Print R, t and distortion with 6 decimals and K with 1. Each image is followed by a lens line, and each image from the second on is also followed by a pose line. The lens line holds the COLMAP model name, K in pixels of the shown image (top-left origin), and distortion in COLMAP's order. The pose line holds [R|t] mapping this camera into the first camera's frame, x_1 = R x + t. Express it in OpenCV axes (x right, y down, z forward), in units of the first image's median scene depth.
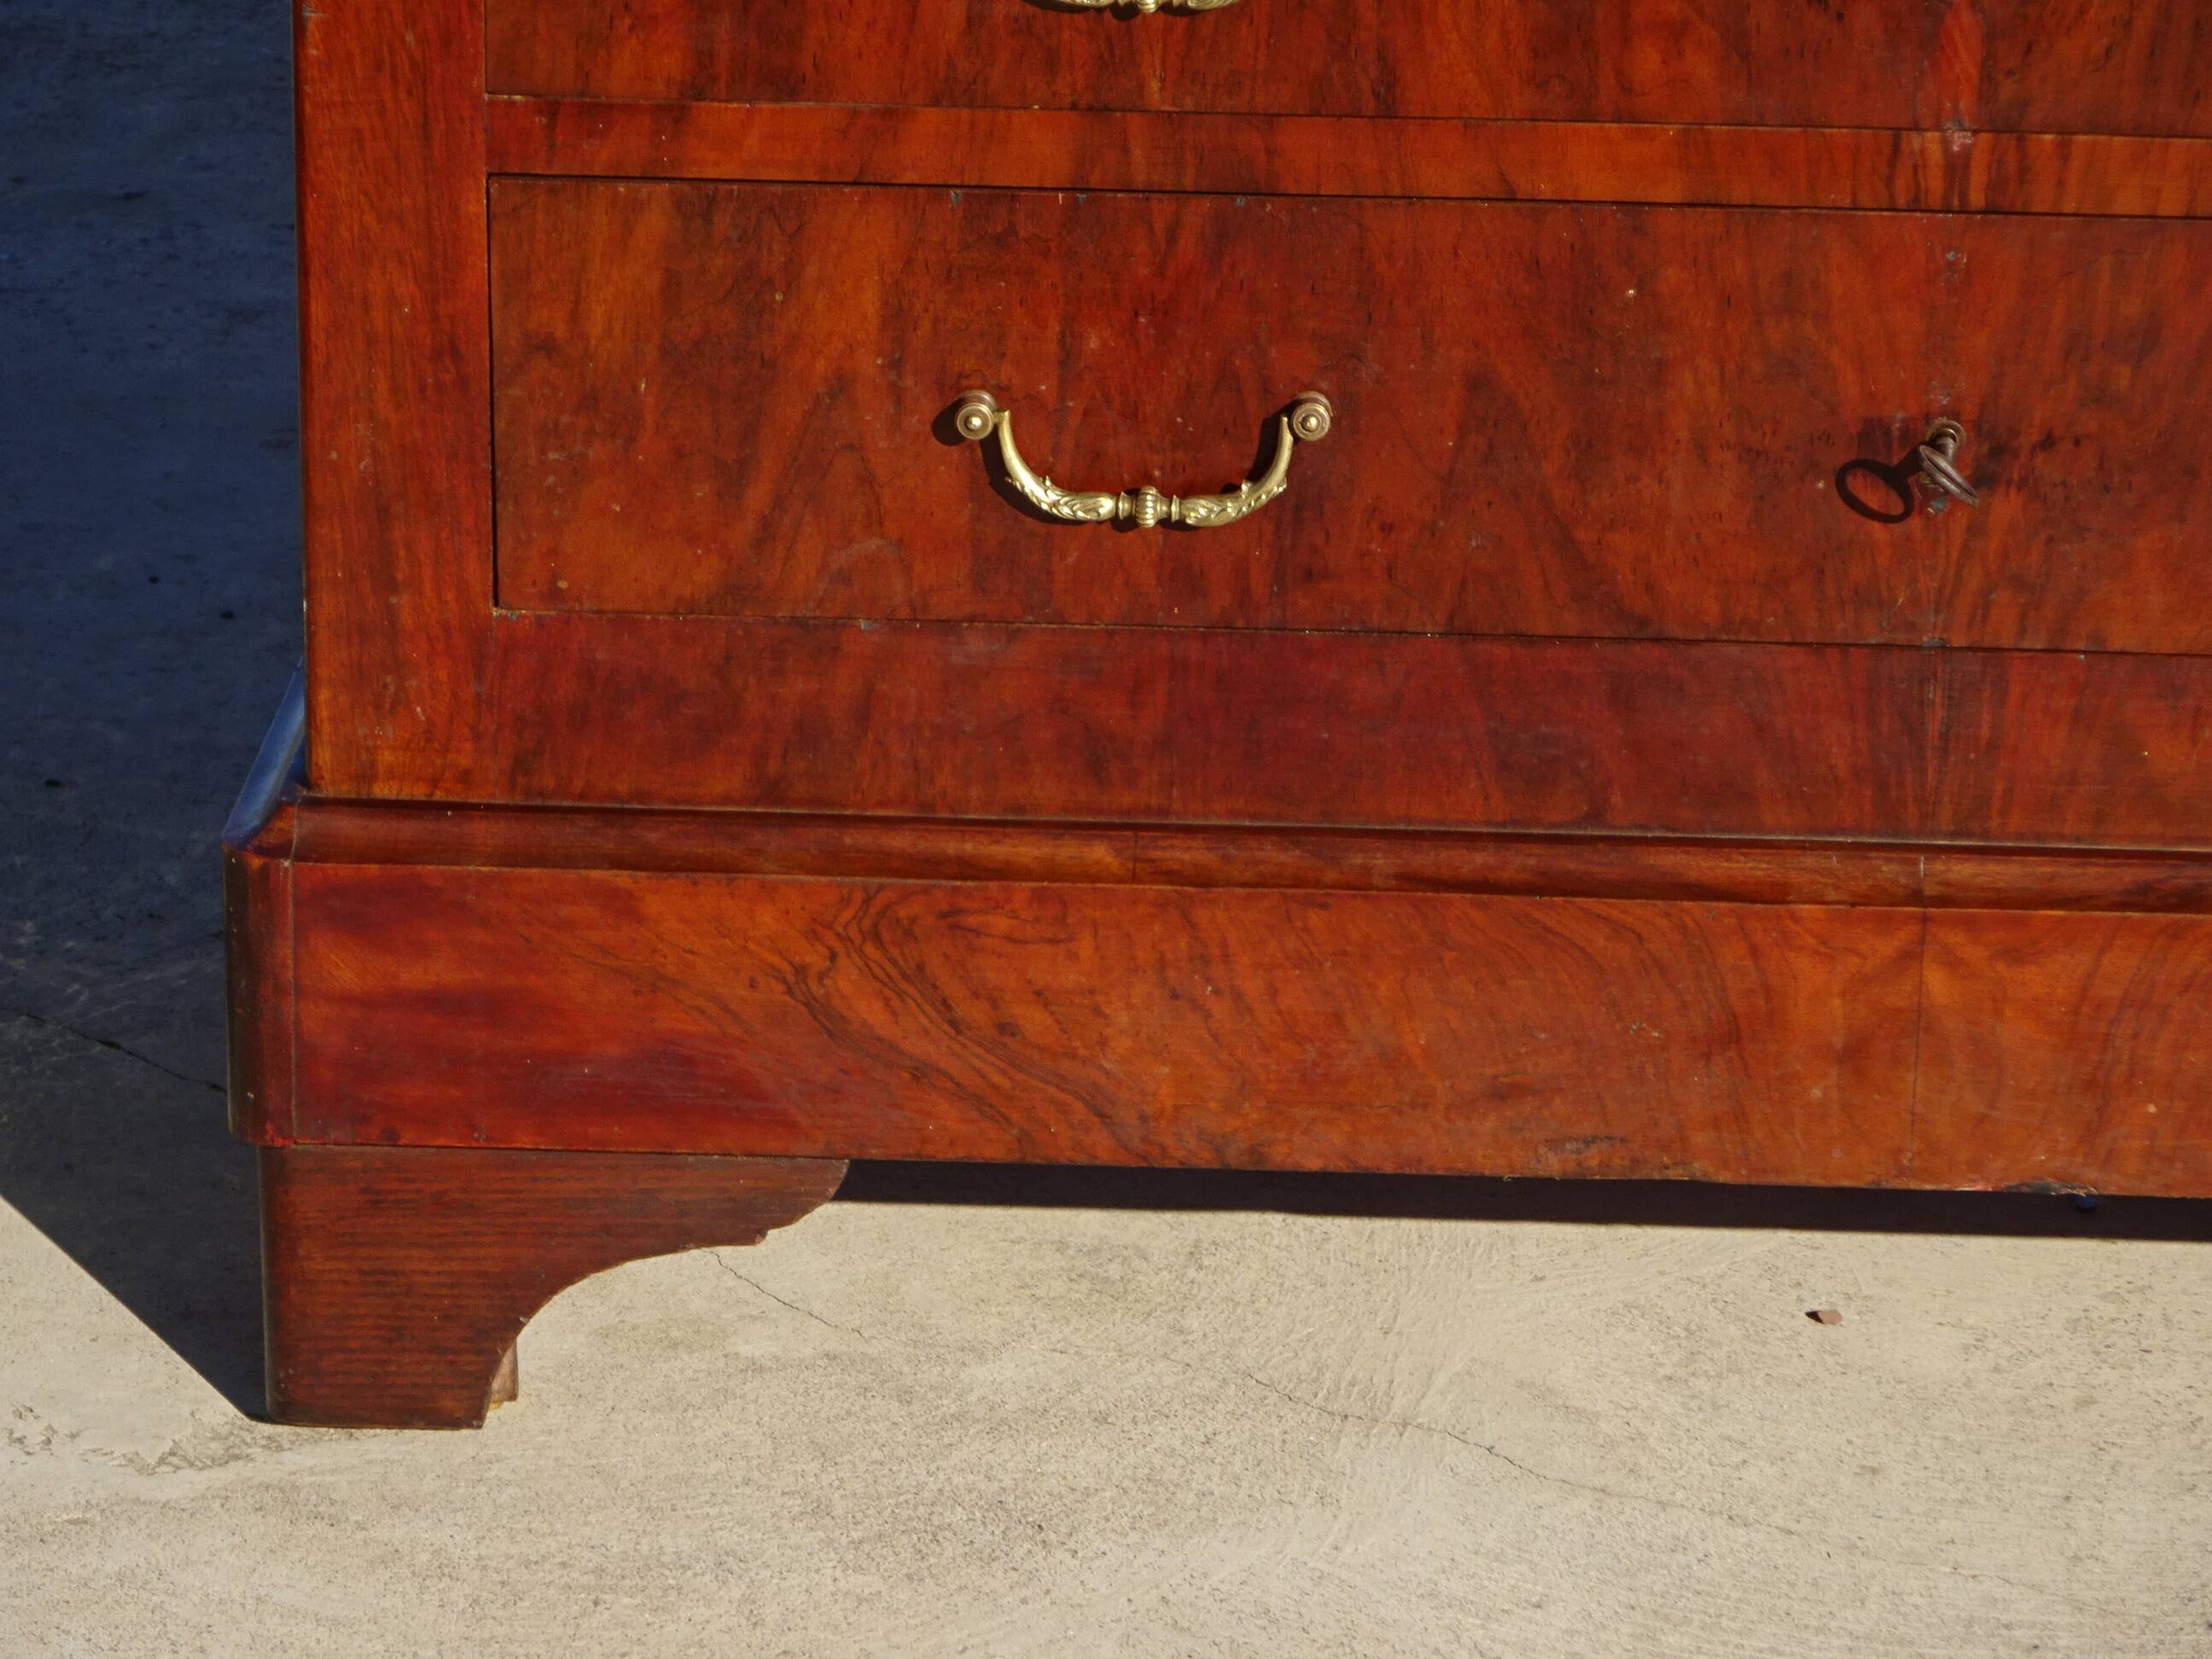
lens RADIAL K [[8787.4, 0, 1106.0], [0, 8787.4, 829.5], [0, 0, 1]] dist [-0.084687, 2.625393]
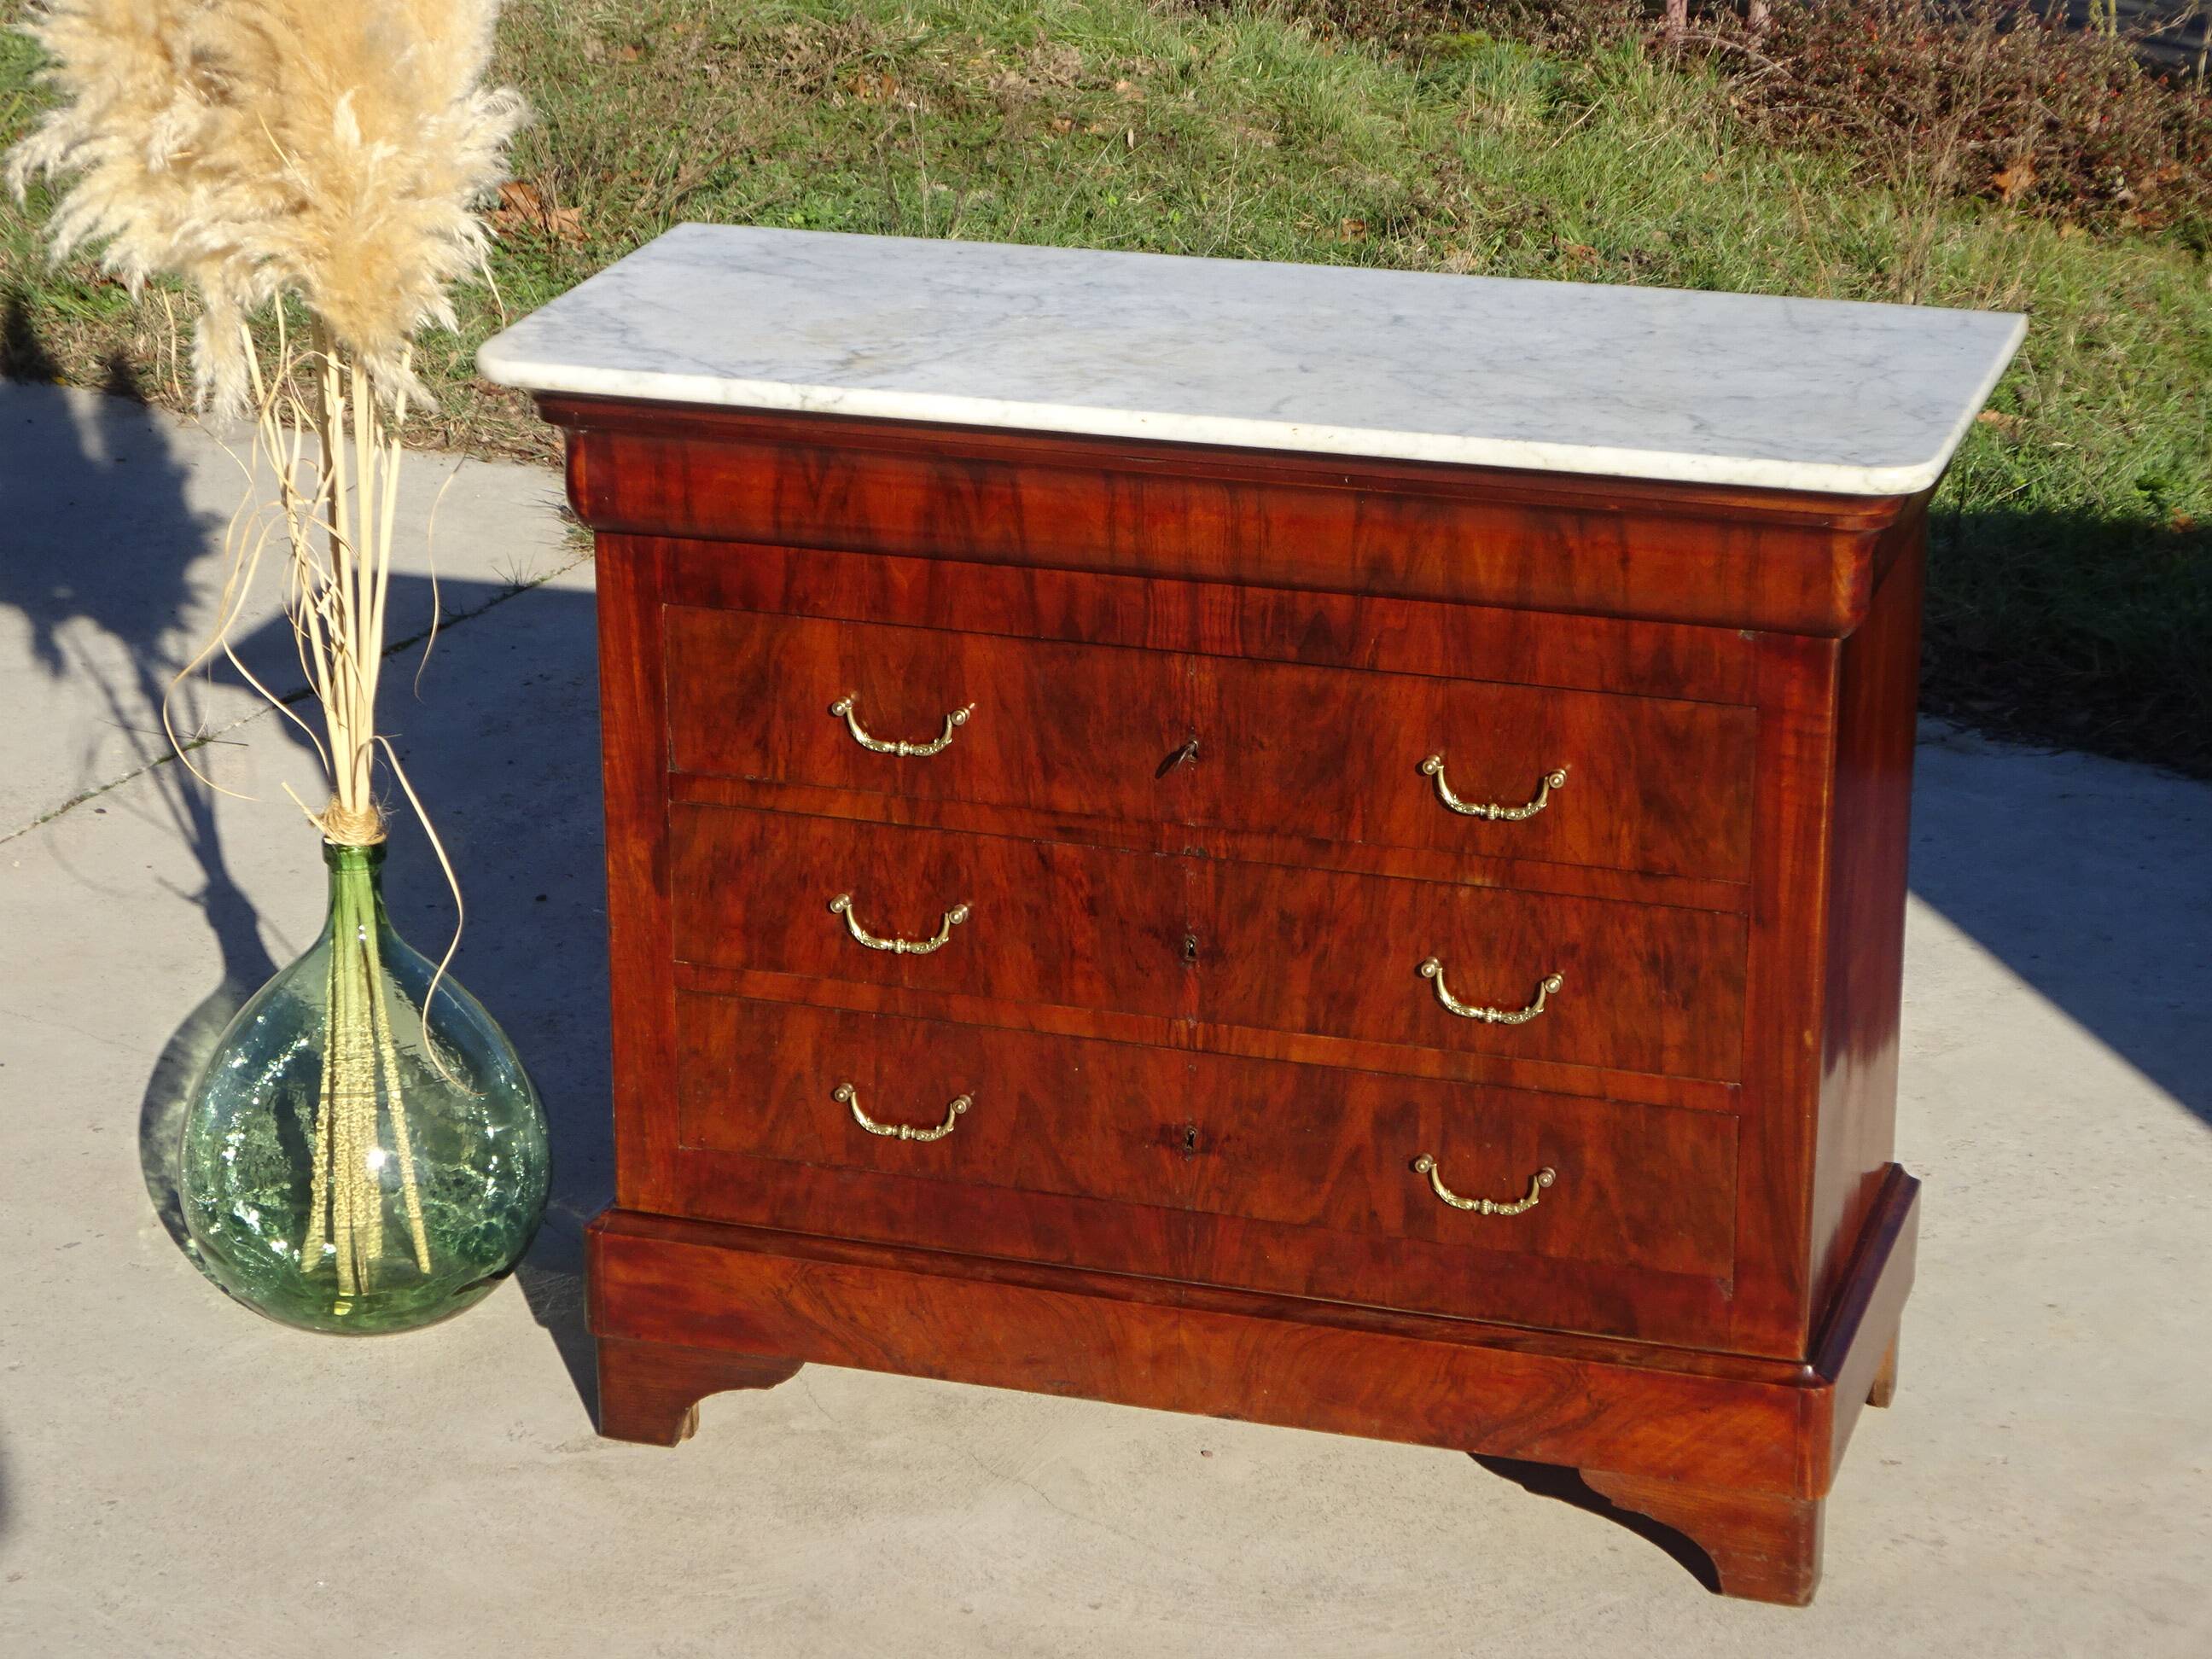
lens RADIAL K [[5163.1, 0, 1106.0], [0, 5163.1, 829.5], [0, 0, 1]] dist [0.030663, 0.060505]
pose [[0.969042, 0.072576, -0.235988, 0.428396], [-0.078102, 0.996845, -0.014143, -0.110874], [0.234217, 0.032136, 0.971653, -0.517256]]
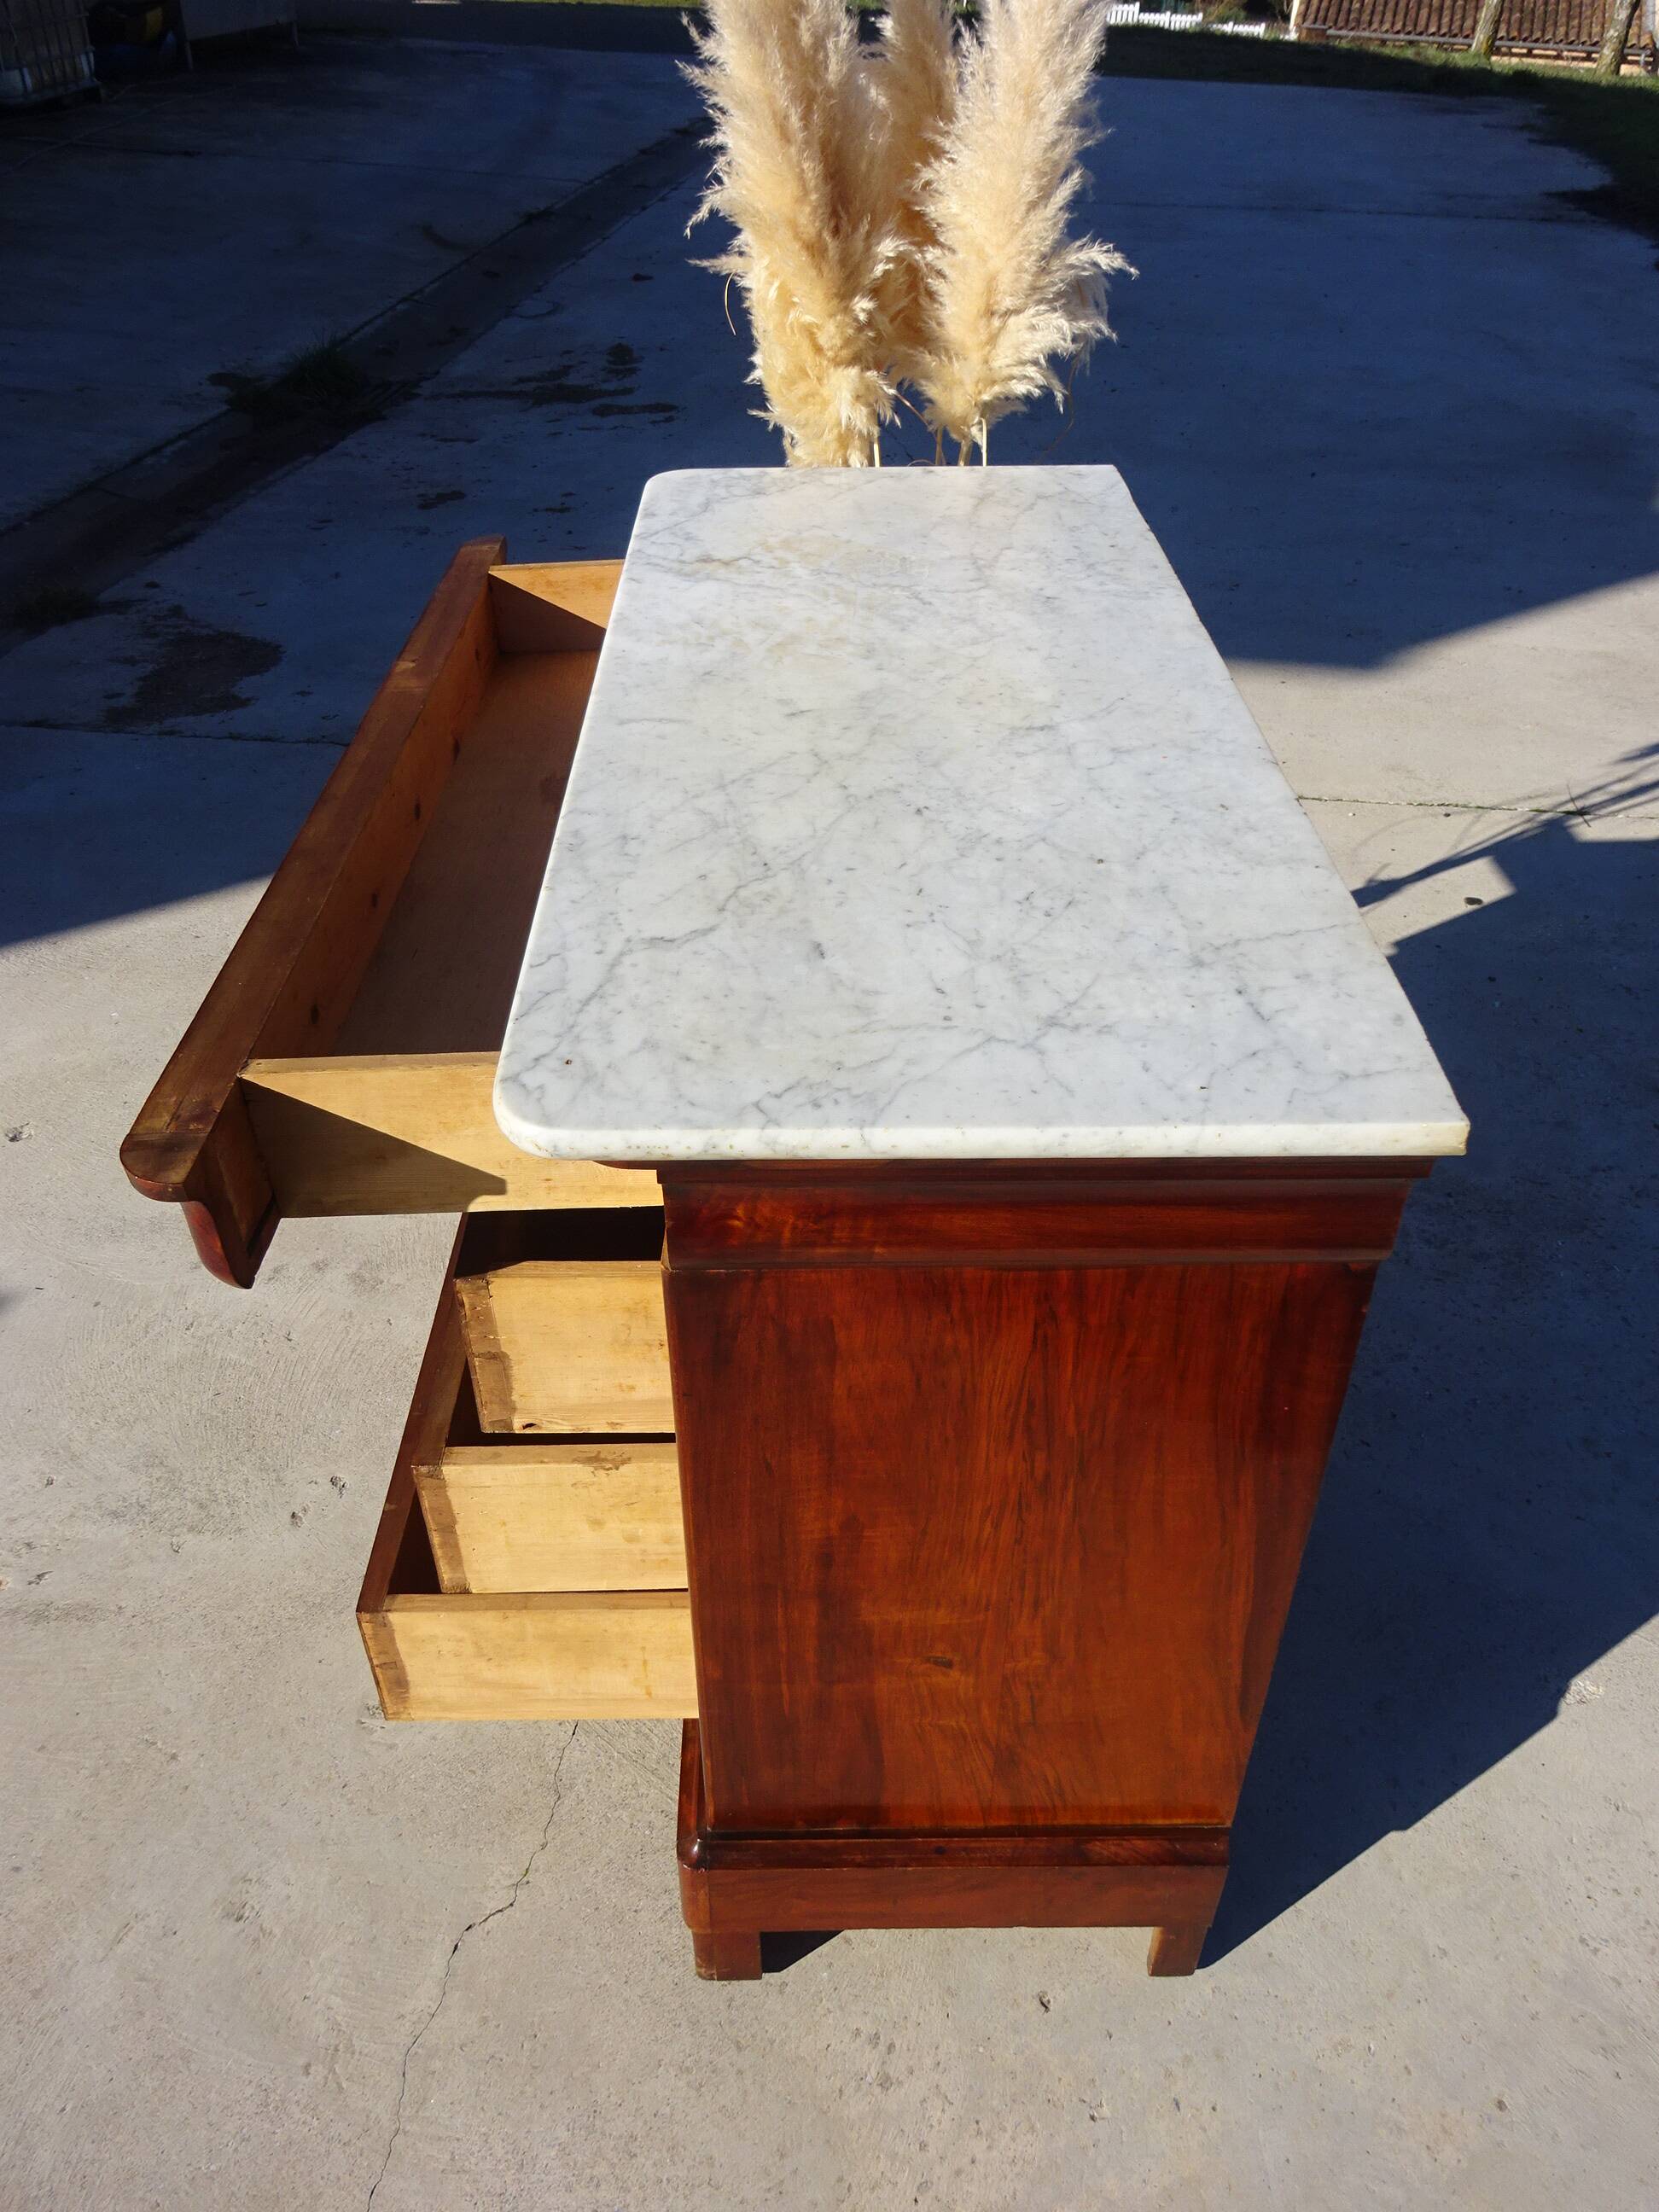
lens RADIAL K [[1650.9, 0, 829.5], [0, 1650.9, 1106.0], [0, 0, 1]] dist [0.002501, -0.000124]
pose [[0.068532, 0.583937, -0.808901, 0.551665], [-0.357443, 0.771351, 0.526547, -0.426448], [0.931417, 0.253050, 0.261586, 0.853824]]
